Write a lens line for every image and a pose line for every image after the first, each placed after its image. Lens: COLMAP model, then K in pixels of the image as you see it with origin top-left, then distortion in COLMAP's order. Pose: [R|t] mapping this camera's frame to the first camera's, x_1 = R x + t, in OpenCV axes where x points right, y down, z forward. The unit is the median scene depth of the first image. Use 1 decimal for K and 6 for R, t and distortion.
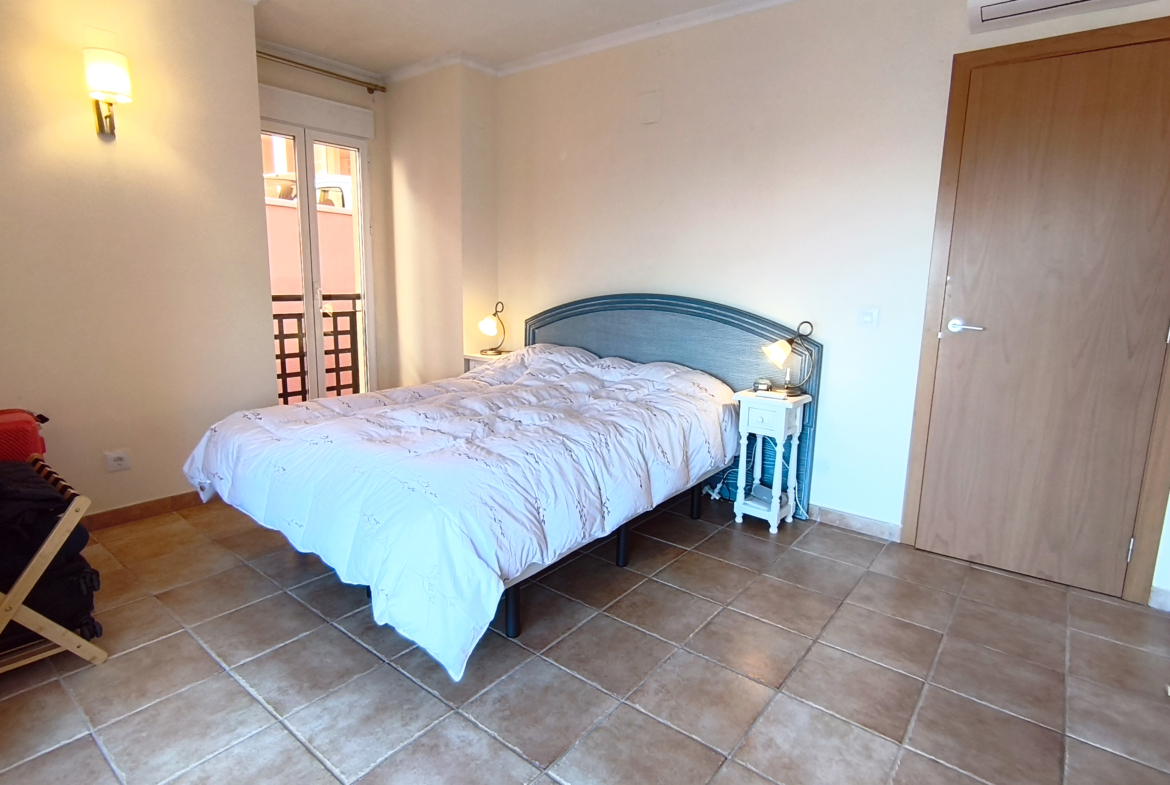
lens RADIAL K [[613.0, 0, 583.2], [0, 613.0, 377.2], [0, 0, 1]] dist [0.001229, -0.000546]
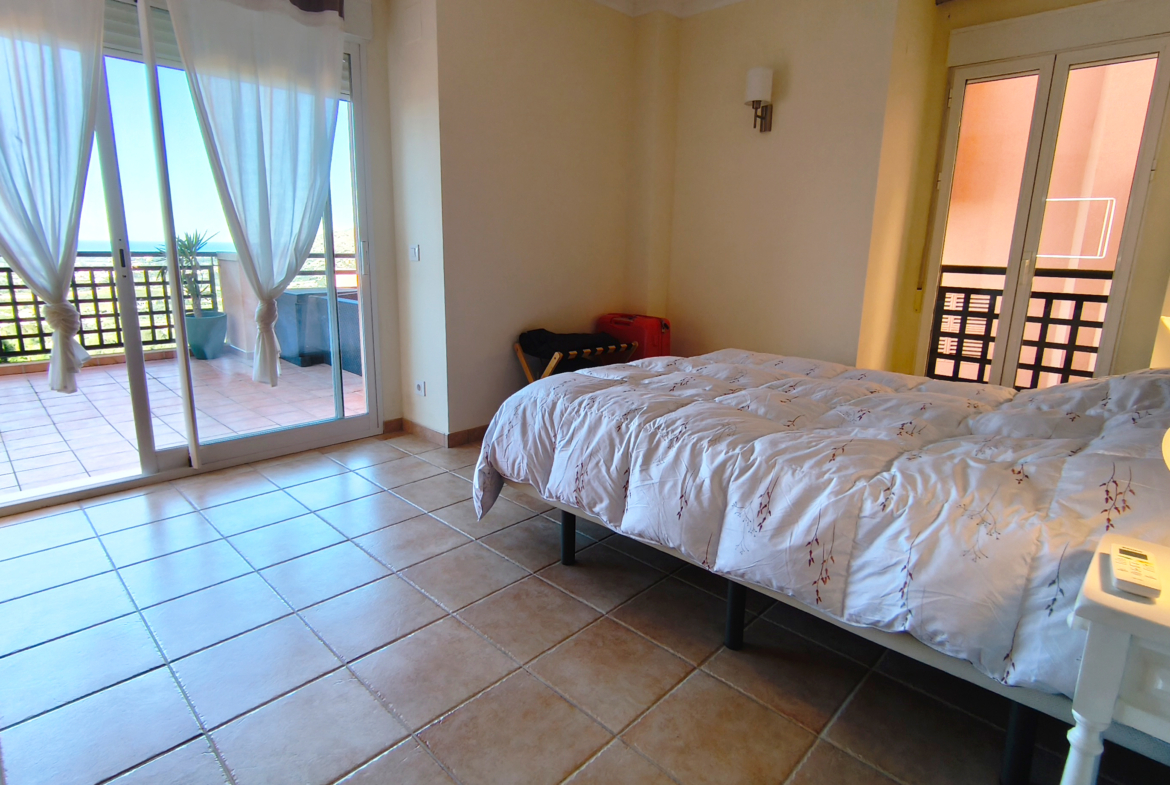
lens RADIAL K [[613.0, 0, 583.2], [0, 613.0, 377.2], [0, 0, 1]] dist [0.001229, -0.000546]
pose [[-0.098116, 0.183987, -0.978019, 0.773408], [-0.186103, 0.962032, 0.199650, -0.091141], [0.977619, 0.201601, -0.060150, 0.931132]]
